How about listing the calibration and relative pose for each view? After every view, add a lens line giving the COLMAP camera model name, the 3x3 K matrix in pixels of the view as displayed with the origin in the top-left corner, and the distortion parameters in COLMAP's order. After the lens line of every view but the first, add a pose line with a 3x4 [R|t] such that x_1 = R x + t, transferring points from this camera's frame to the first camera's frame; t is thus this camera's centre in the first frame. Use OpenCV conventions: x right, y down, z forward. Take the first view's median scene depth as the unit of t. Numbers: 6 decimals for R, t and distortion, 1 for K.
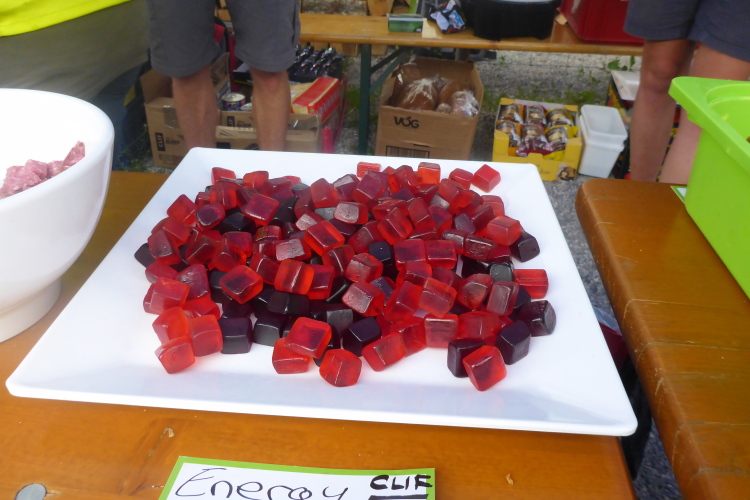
lens RADIAL K [[630.9, 0, 374.8], [0, 630.9, 246.1], [0, 0, 1]] dist [-0.036046, -0.012741]
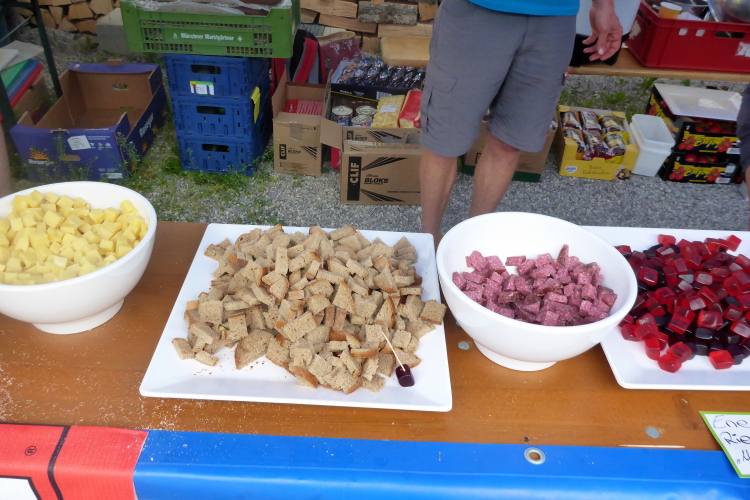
lens RADIAL K [[630.9, 0, 375.1], [0, 630.9, 253.6], [0, 0, 1]] dist [-0.036046, -0.012741]
pose [[0.996622, -0.026251, 0.077819, -0.267607], [0.020136, 0.996722, 0.078354, -0.067352], [-0.079621, -0.076522, 0.993884, -0.169113]]
